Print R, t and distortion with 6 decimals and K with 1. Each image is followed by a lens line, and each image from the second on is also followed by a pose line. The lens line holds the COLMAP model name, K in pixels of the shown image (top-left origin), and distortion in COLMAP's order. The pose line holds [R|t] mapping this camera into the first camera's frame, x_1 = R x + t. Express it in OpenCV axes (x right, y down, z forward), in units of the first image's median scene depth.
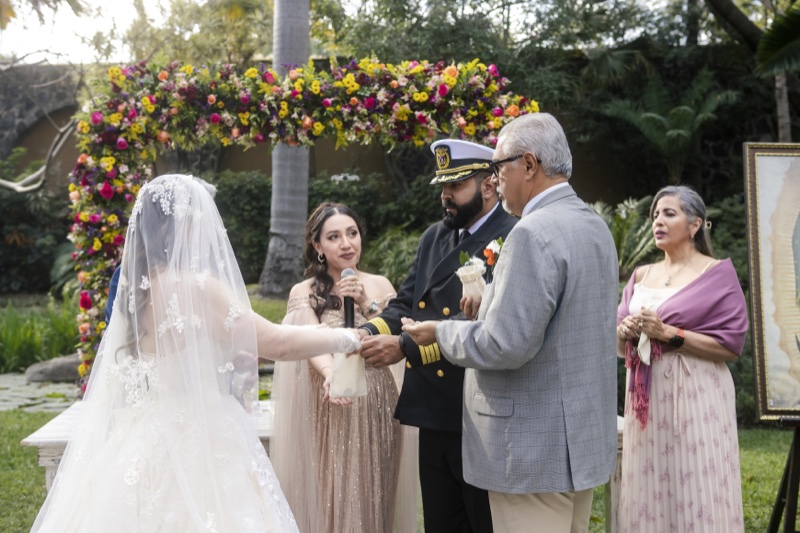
lens RADIAL K [[1096.3, 0, 404.6], [0, 1096.3, 264.9], [0, 0, 1]] dist [0.075639, 0.000000]
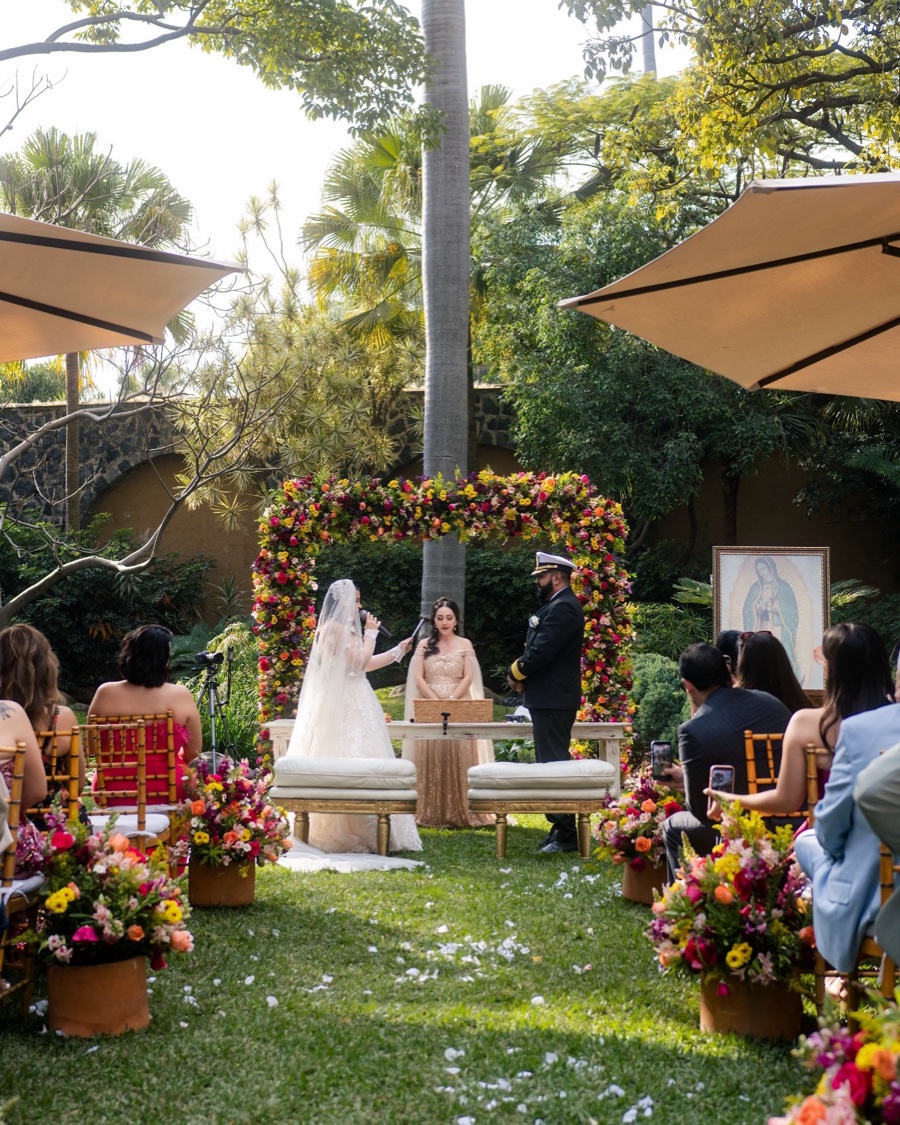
lens RADIAL K [[1938.0, 0, 449.7], [0, 1938.0, 561.9], [0, 0, 1]] dist [0.052083, 0.000000]
pose [[0.993241, -0.007656, -0.115821, 0.183909], [0.000198, 0.997933, -0.064260, 0.058768], [0.116073, 0.063803, 0.991189, -1.204874]]
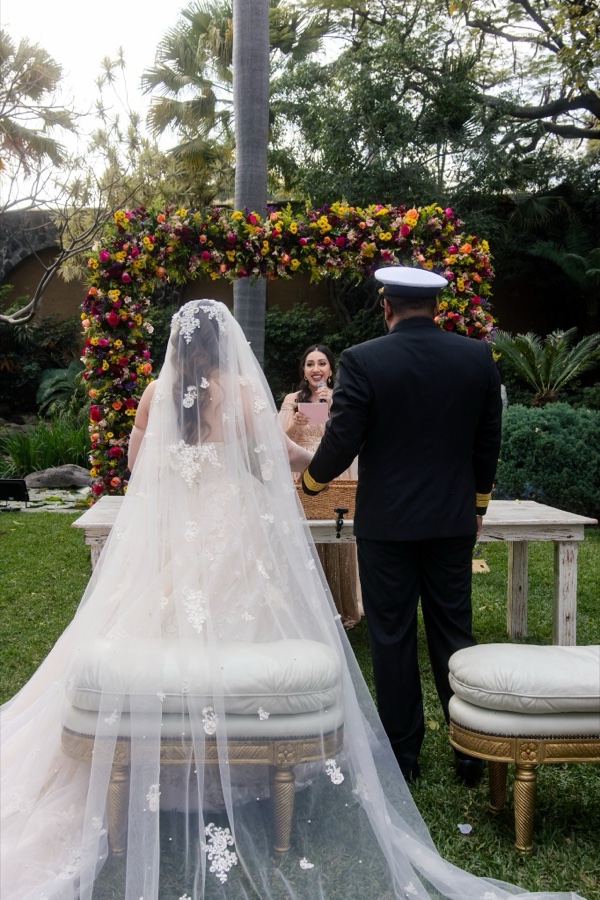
lens RADIAL K [[987.4, 0, 307.3], [0, 987.4, 450.2], [0, 0, 1]] dist [0.001080, 0.000000]
pose [[0.999485, 0.006493, -0.031417, -0.032548], [-0.004628, 0.998244, 0.059060, 0.008102], [0.031745, -0.058885, 0.997760, -0.036986]]
